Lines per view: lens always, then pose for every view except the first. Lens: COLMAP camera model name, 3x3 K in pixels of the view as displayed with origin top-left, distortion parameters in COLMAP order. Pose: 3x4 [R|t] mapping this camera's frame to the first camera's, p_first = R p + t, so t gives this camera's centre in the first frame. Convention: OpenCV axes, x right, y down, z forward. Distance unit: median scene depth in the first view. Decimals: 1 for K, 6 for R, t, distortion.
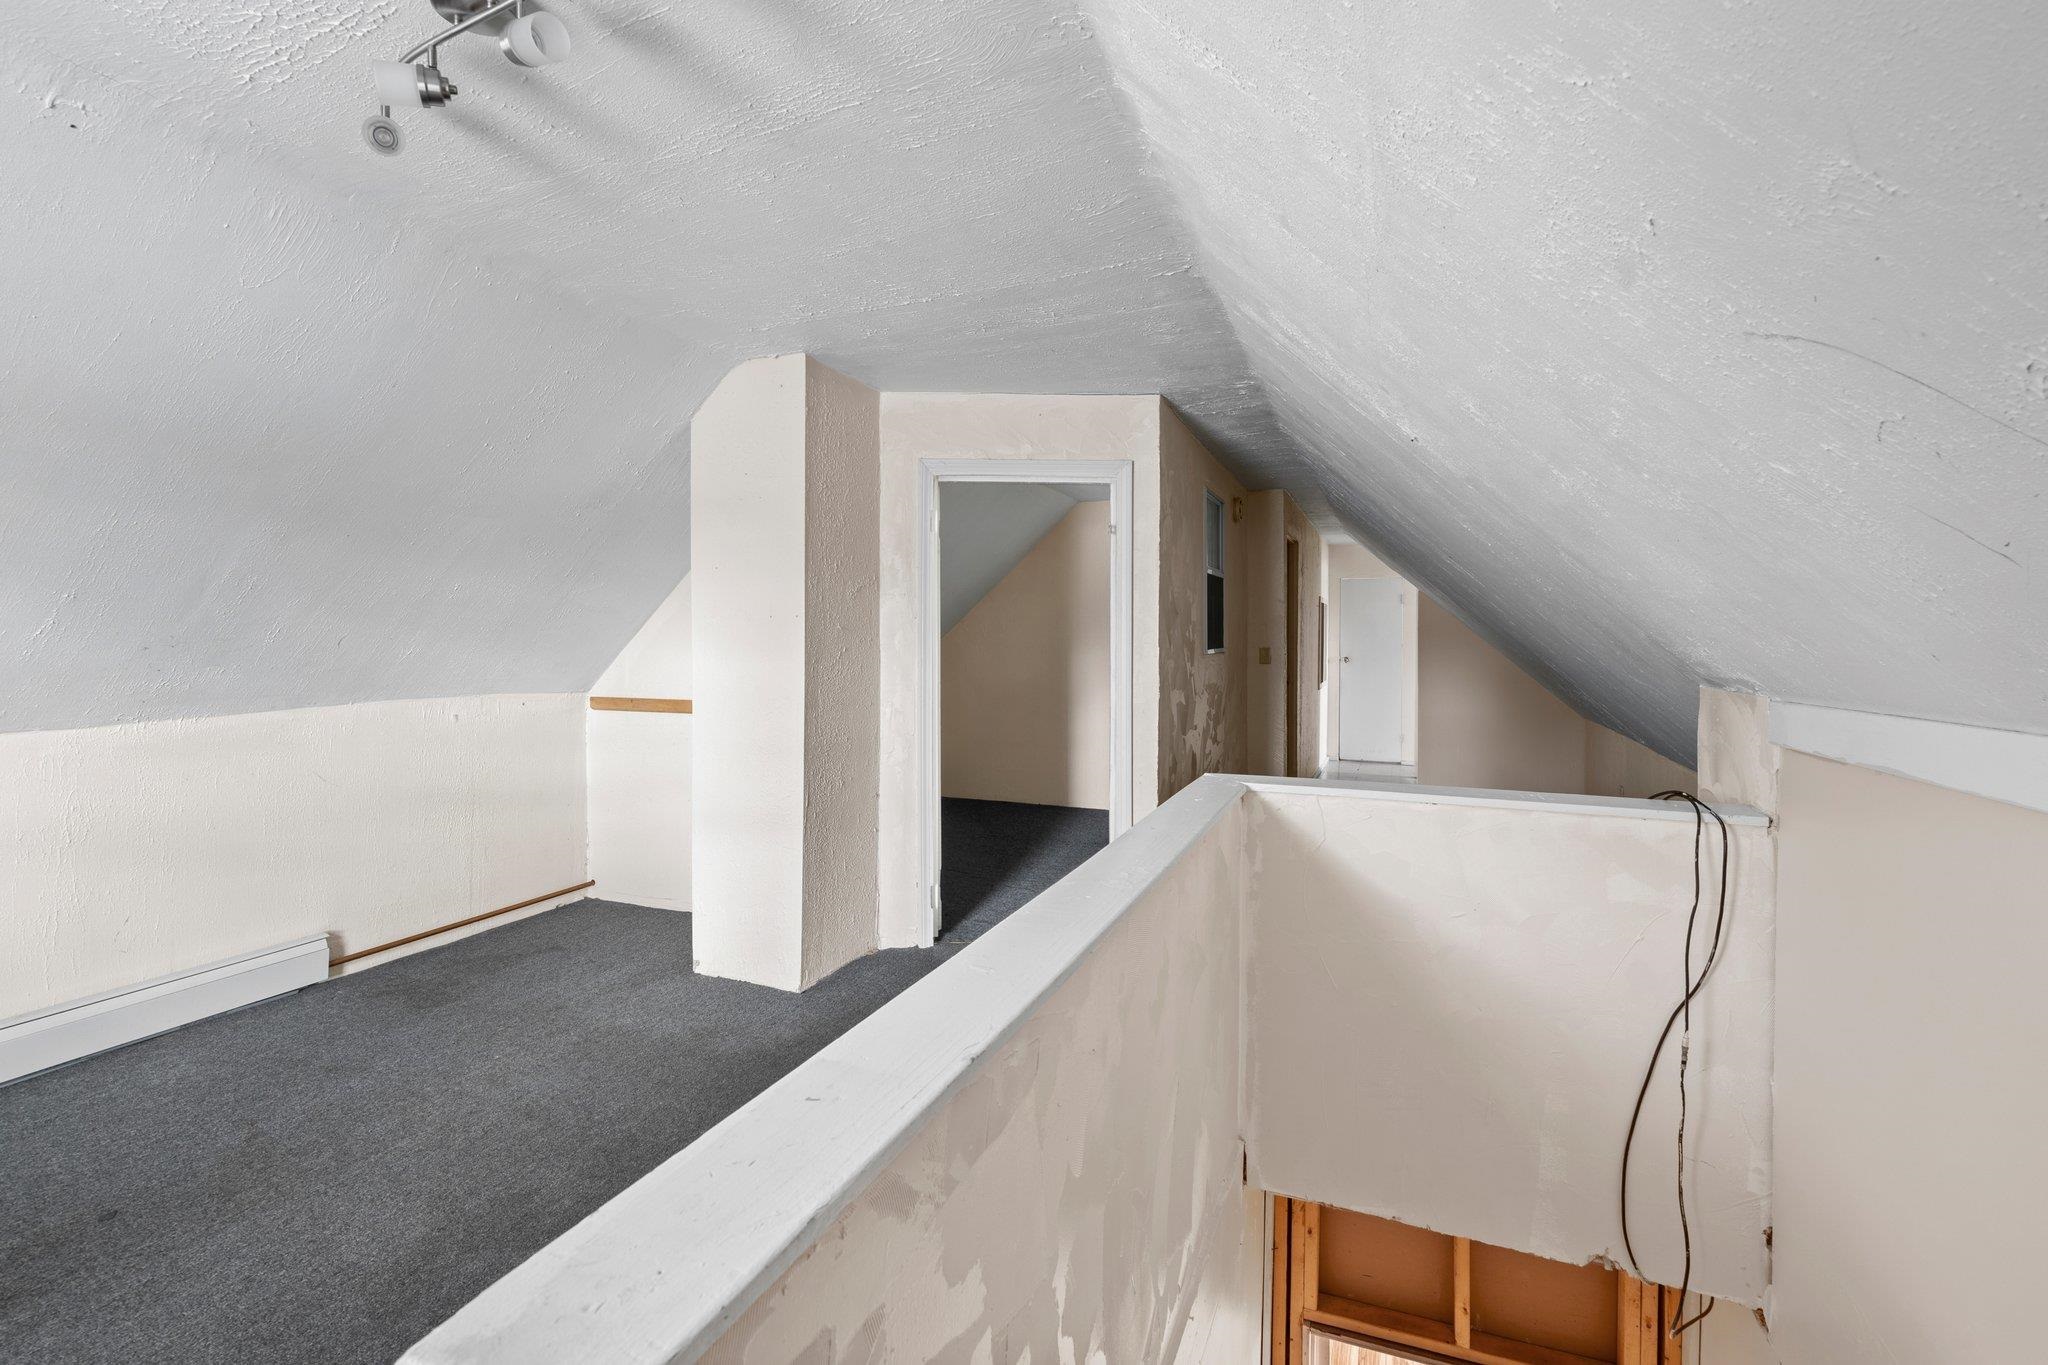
lens RADIAL K [[915.1, 0, 1029.8], [0, 915.1, 670.7], [0, 0, 1]] dist [-0.000881, -0.000999]
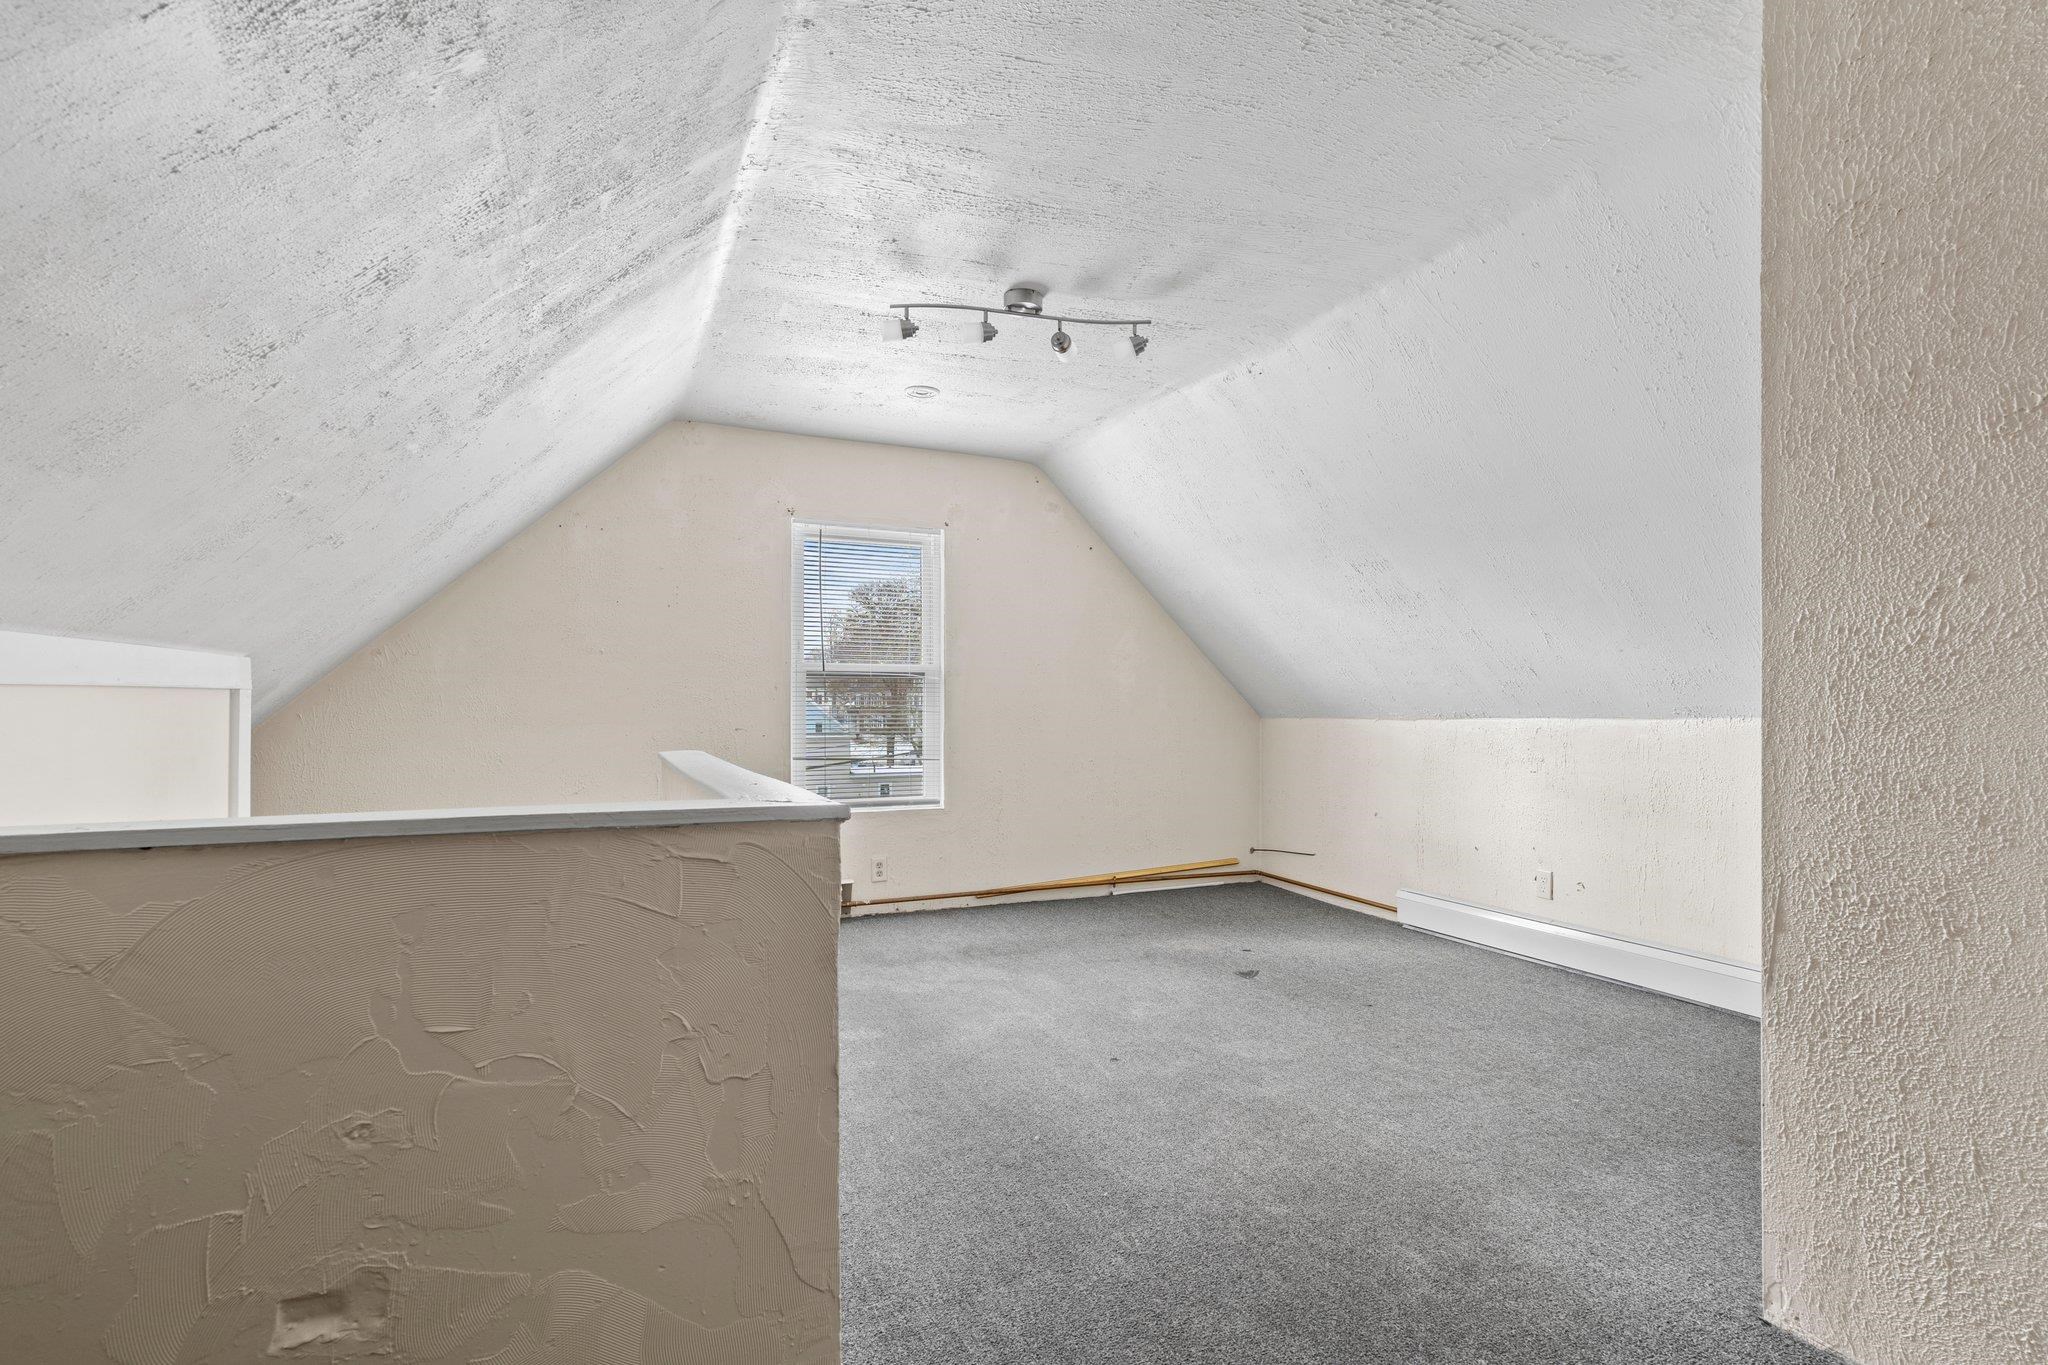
lens RADIAL K [[915.1, 0, 1029.8], [0, 915.1, 670.7], [0, 0, 1]] dist [-0.000881, -0.000999]
pose [[-0.692230, -0.029234, -0.721084, 0.347562], [-0.023684, 0.999561, -0.017788, 0.033035], [0.721288, 0.004765, -0.692619, 1.016198]]
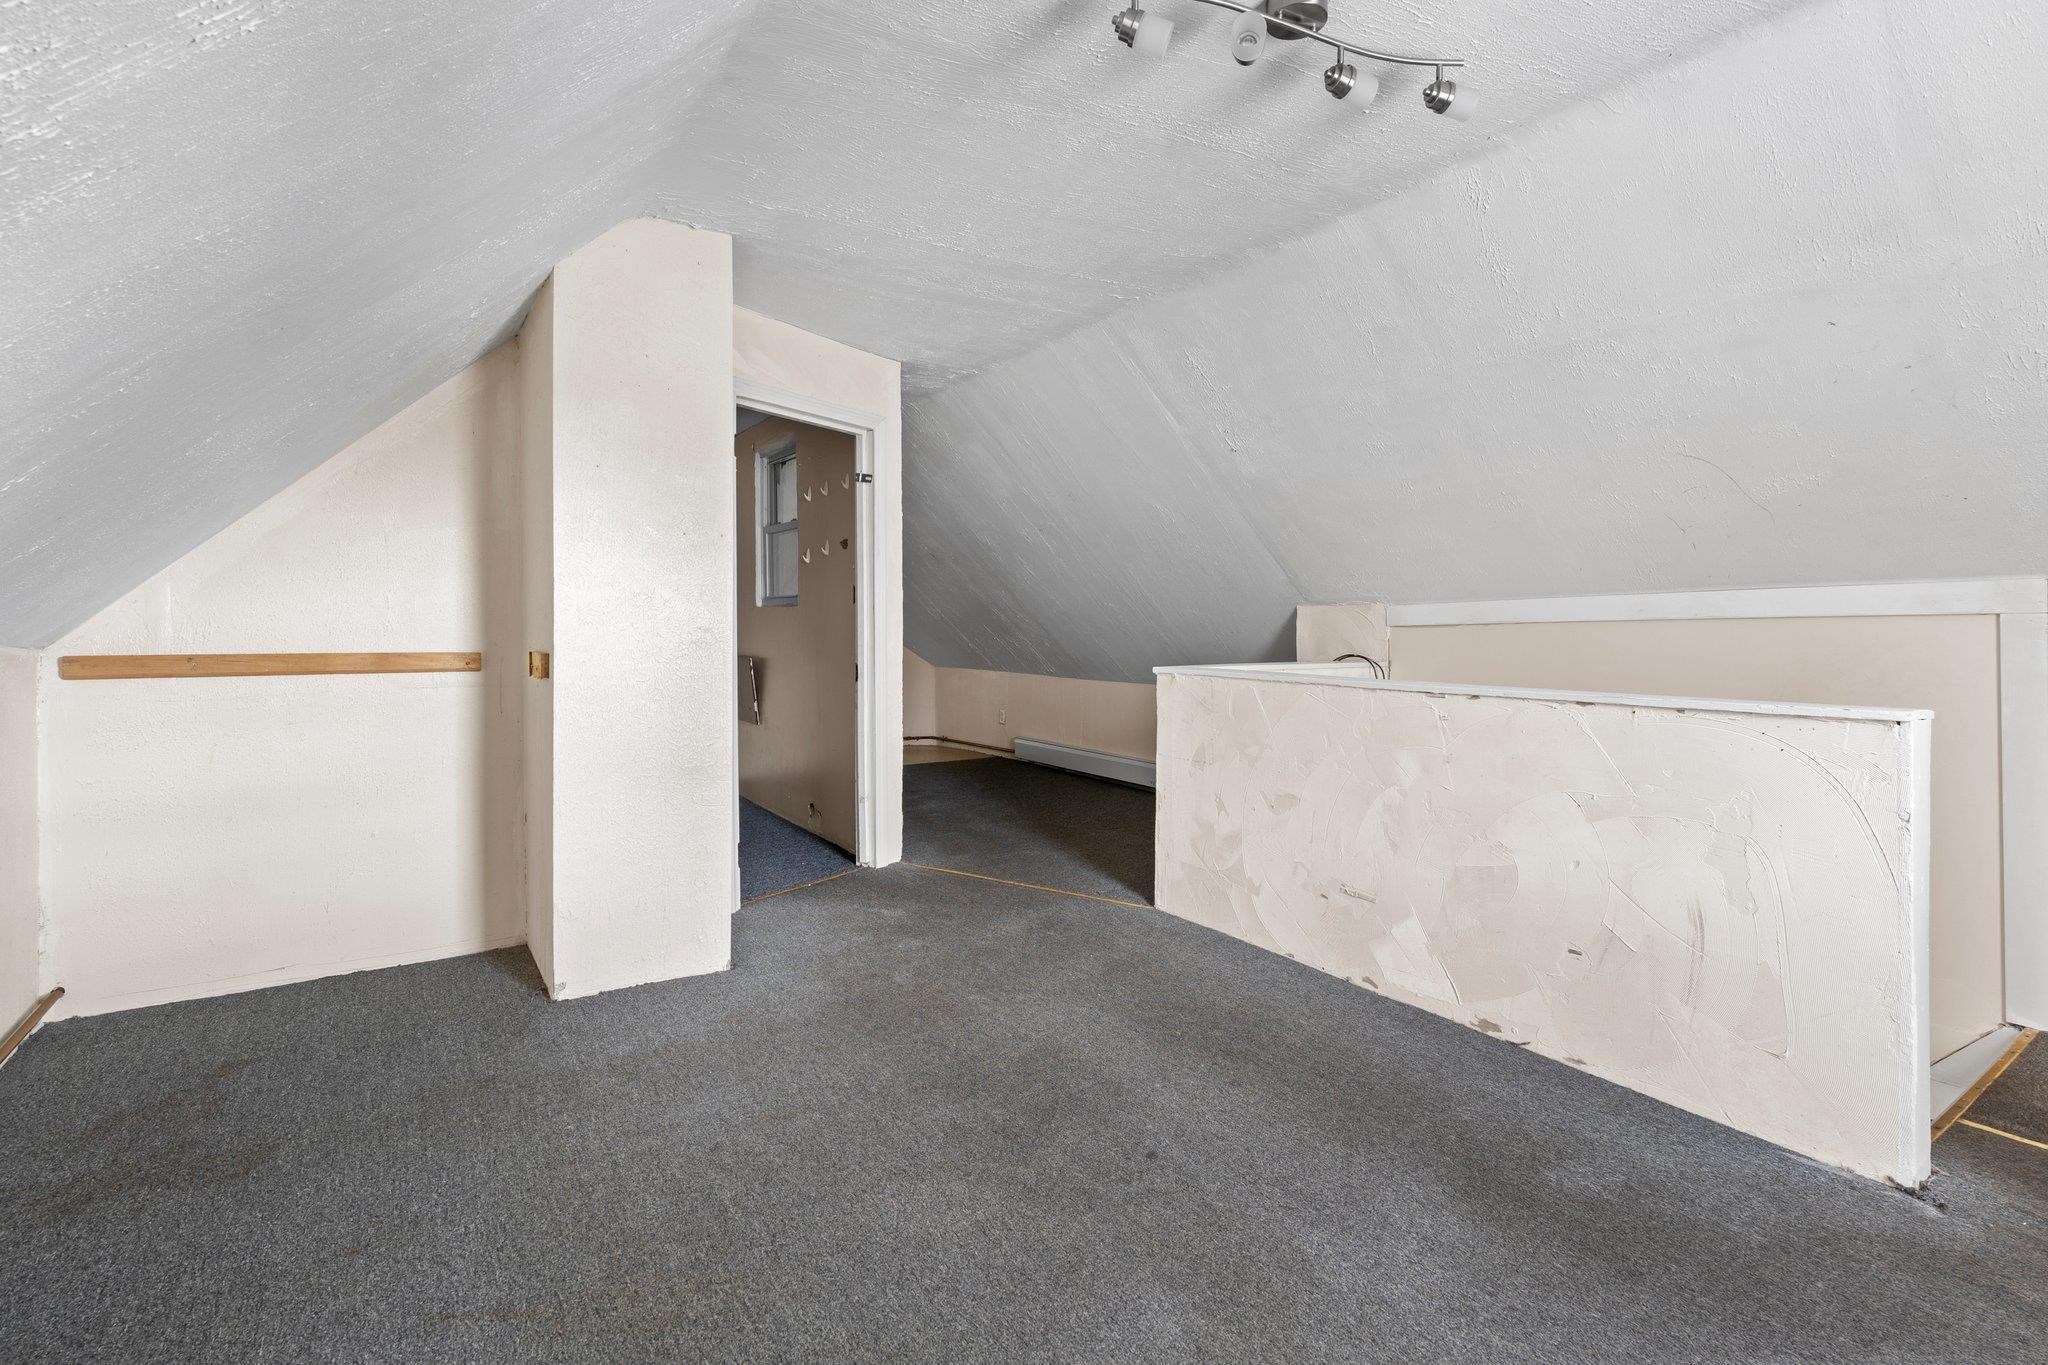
lens RADIAL K [[982.6, 0, 1021.3], [0, 982.6, 640.9], [0, 0, 1]] dist [0.000417, -0.000131]
pose [[0.565883, -0.015302, 0.824344, -0.828845], [0.032361, 0.999470, -0.003663, 0.052710], [-0.823850, 0.028749, 0.566078, 0.230127]]
